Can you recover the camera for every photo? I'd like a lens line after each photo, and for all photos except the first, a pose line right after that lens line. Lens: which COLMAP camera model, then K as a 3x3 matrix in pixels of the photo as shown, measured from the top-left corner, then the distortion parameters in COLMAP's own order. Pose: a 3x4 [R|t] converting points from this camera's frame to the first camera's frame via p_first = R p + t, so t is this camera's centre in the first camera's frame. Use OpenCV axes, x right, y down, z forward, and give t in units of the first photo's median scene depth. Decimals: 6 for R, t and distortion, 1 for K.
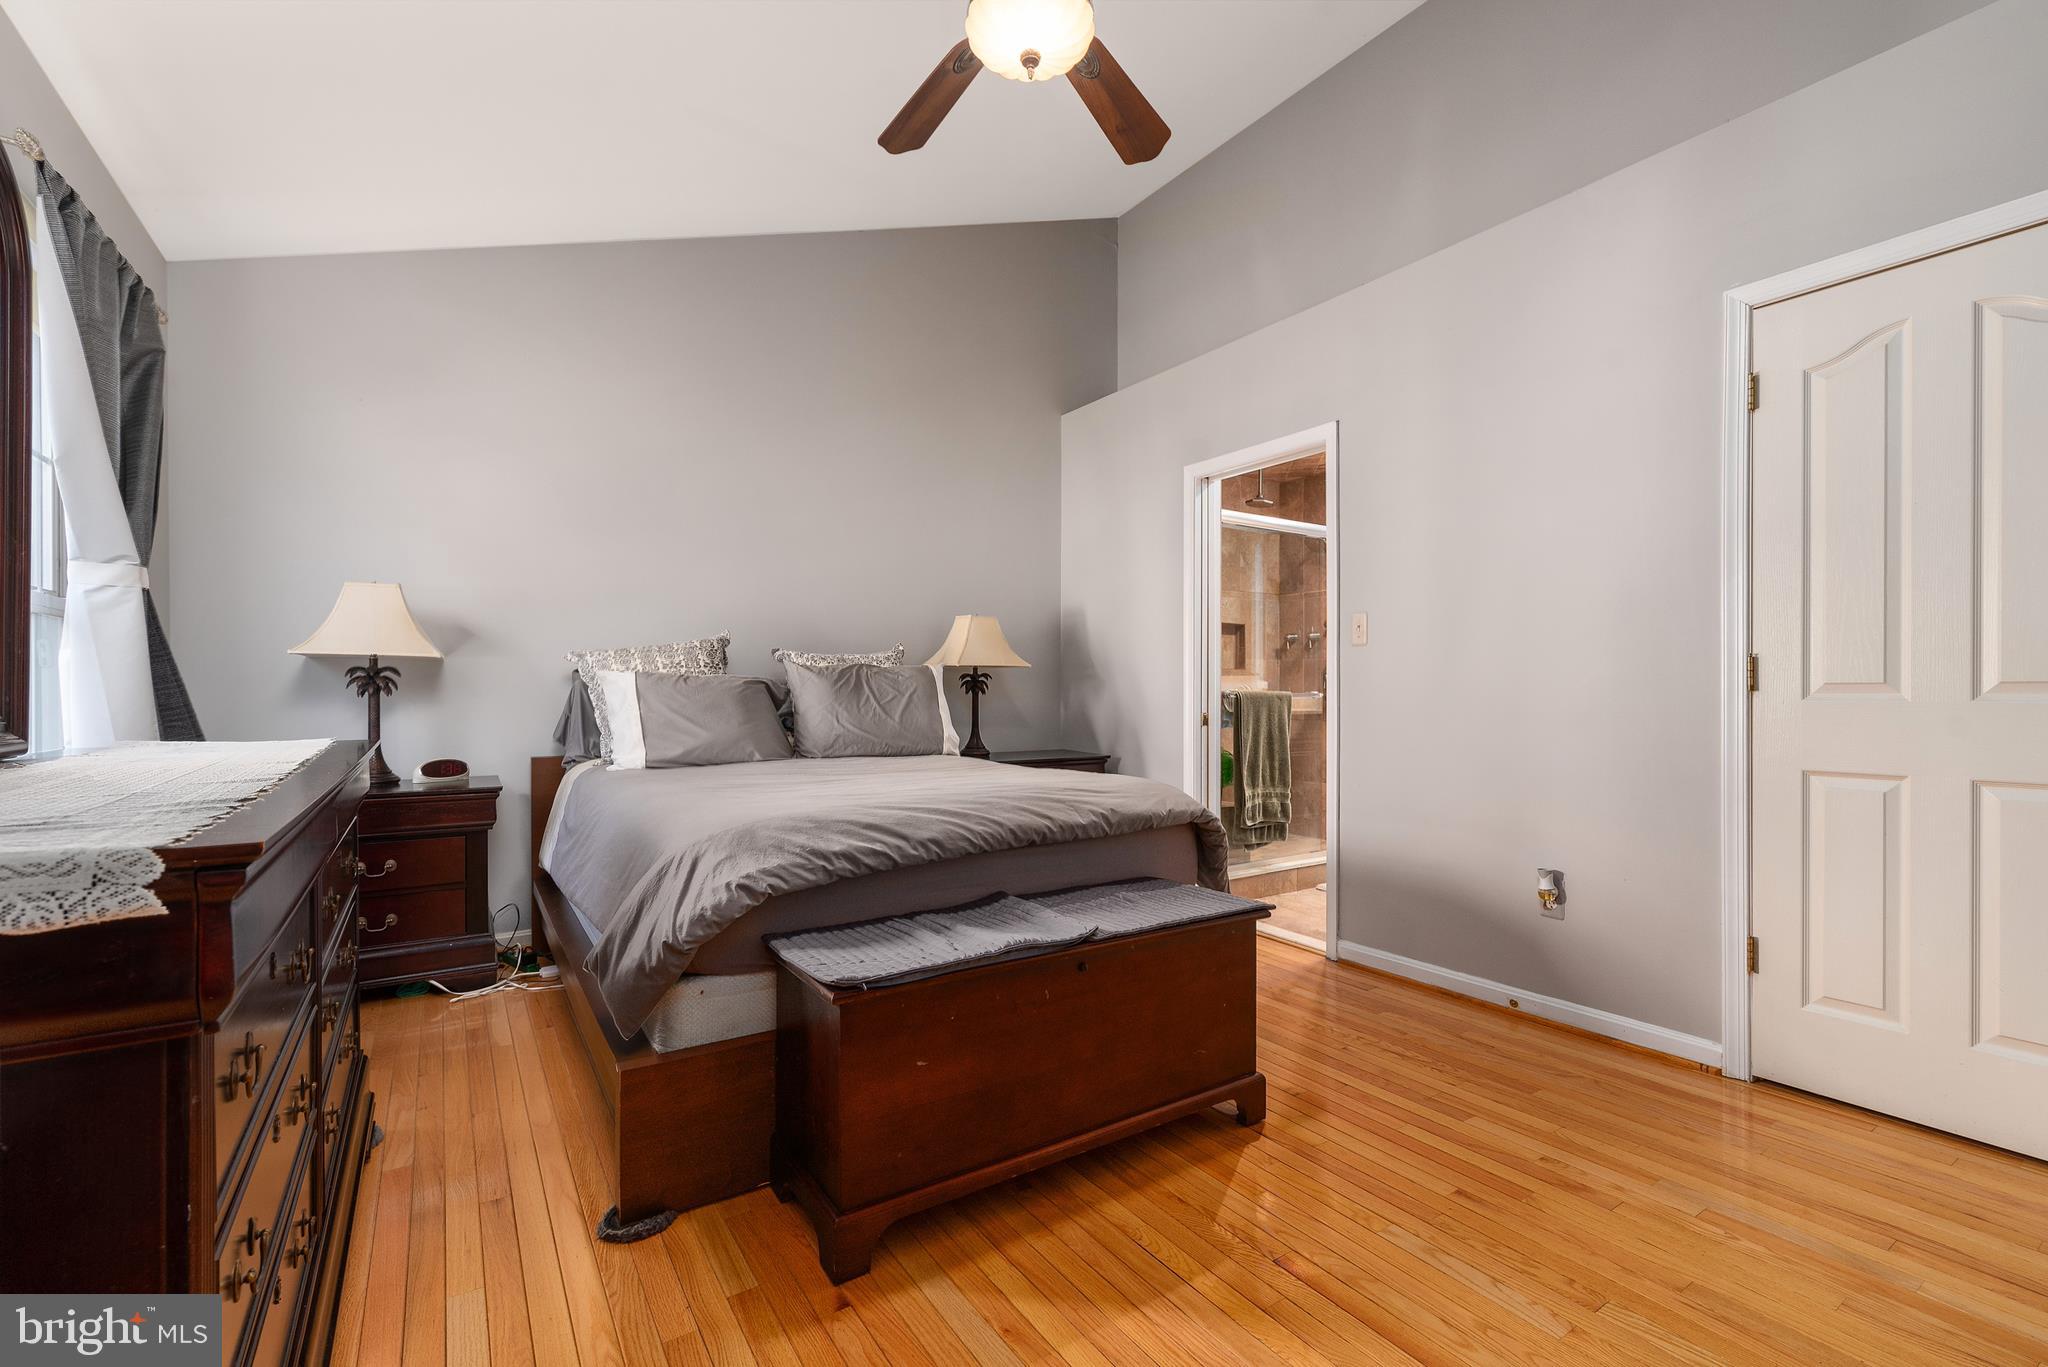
lens RADIAL K [[881.9, 0, 1027.4], [0, 881.9, 687.3], [0, 0, 1]] dist [0.001687, -0.000195]
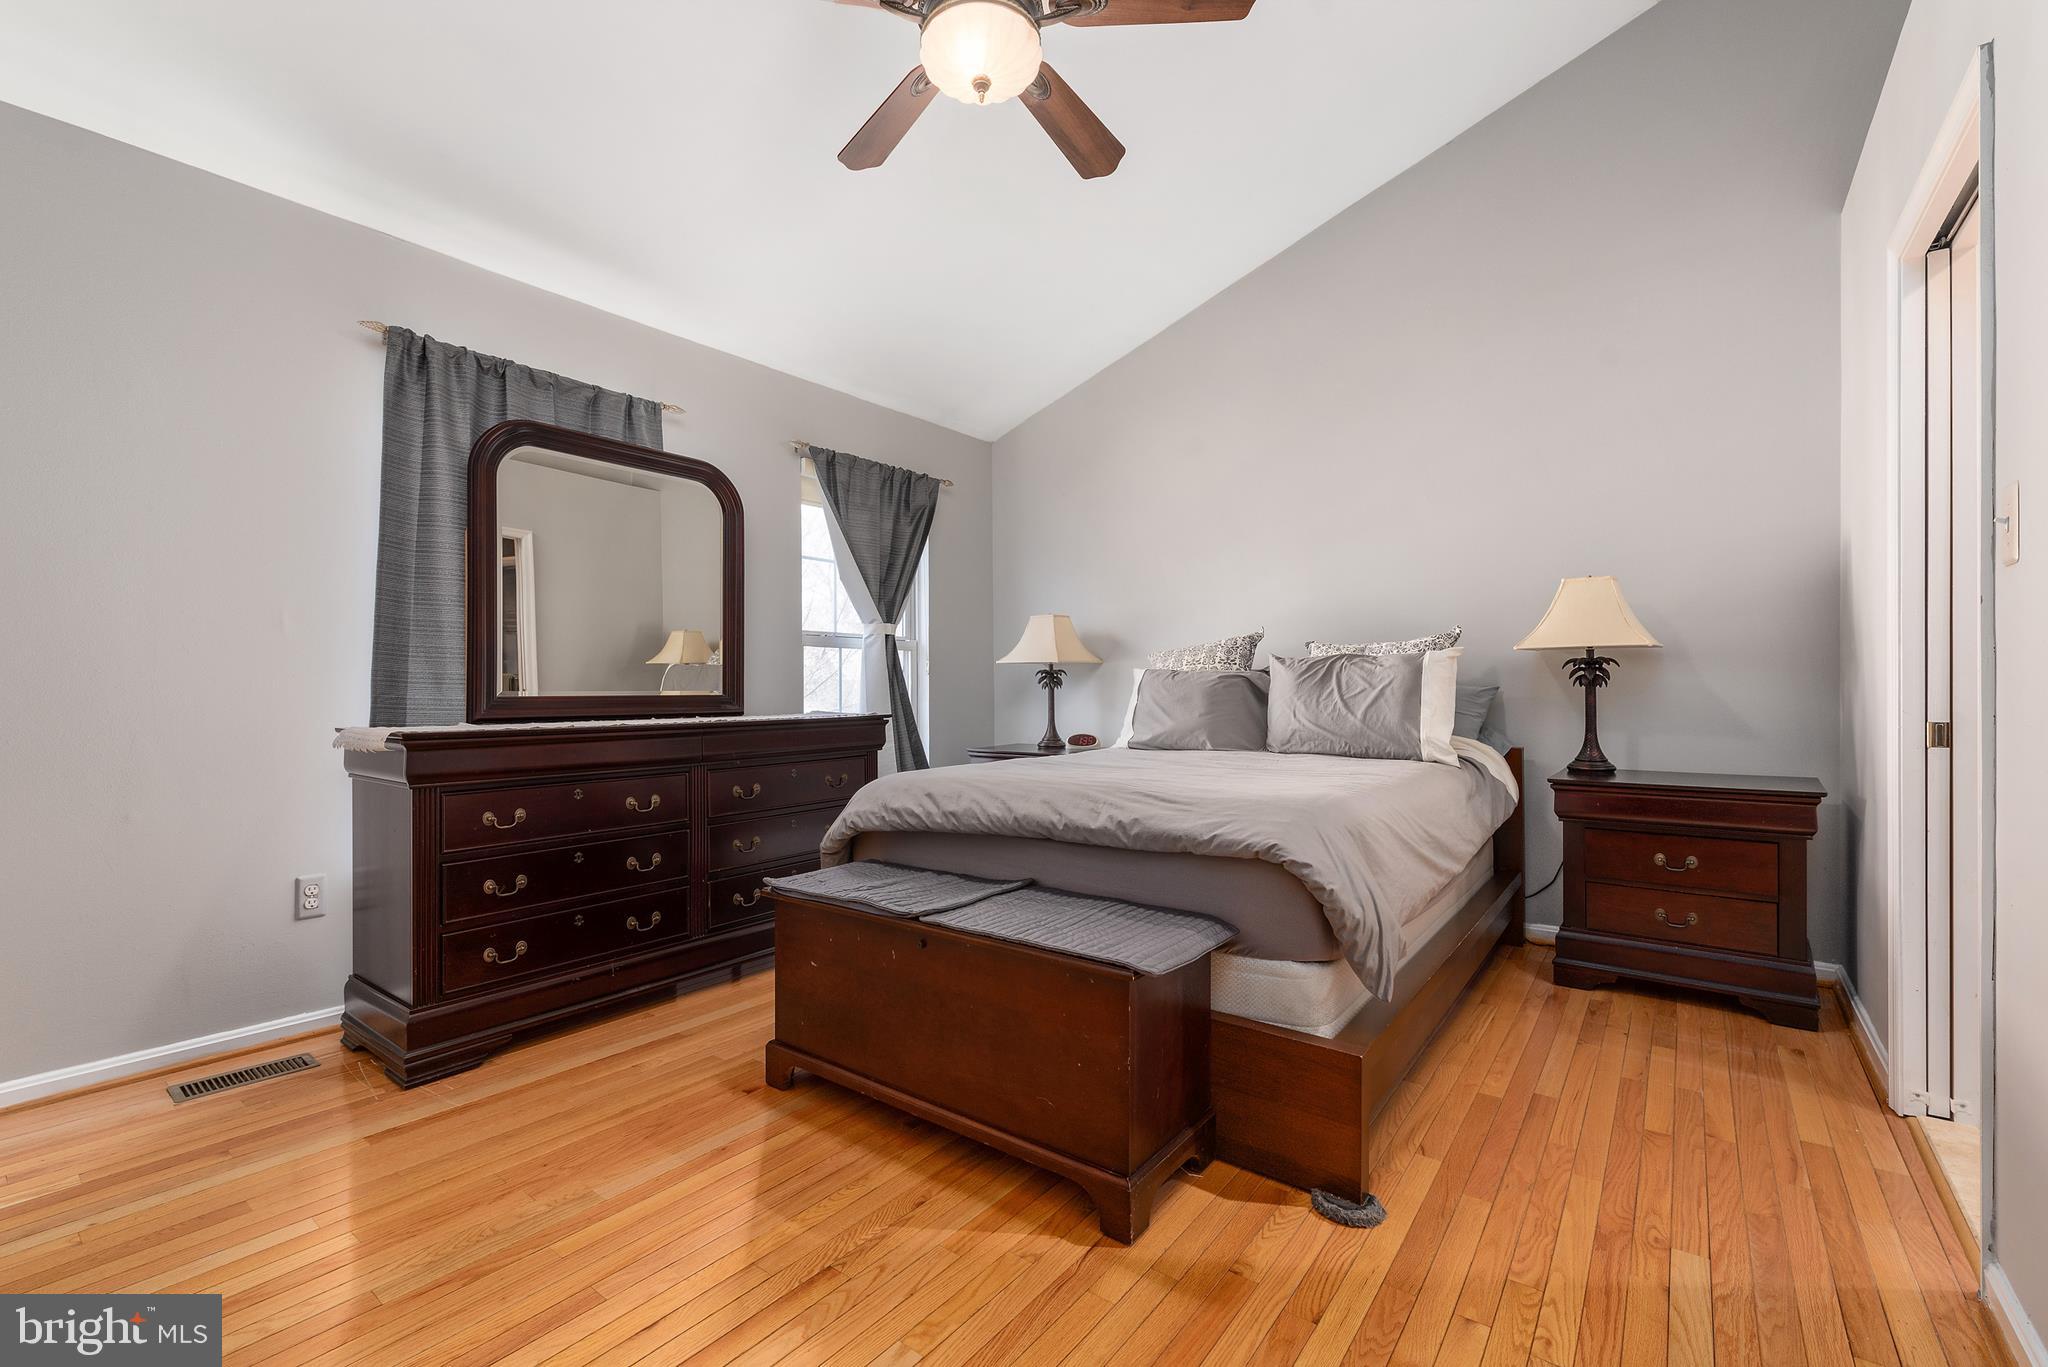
lens RADIAL K [[901.9, 0, 1023.1], [0, 901.9, 670.8], [0, 0, 1]] dist [0.003252, 0.000106]
pose [[0.311360, -0.018192, -0.950118, 0.679673], [0.011598, 0.999815, -0.015343, 0.001976], [0.950221, -0.006242, 0.311514, 0.460143]]
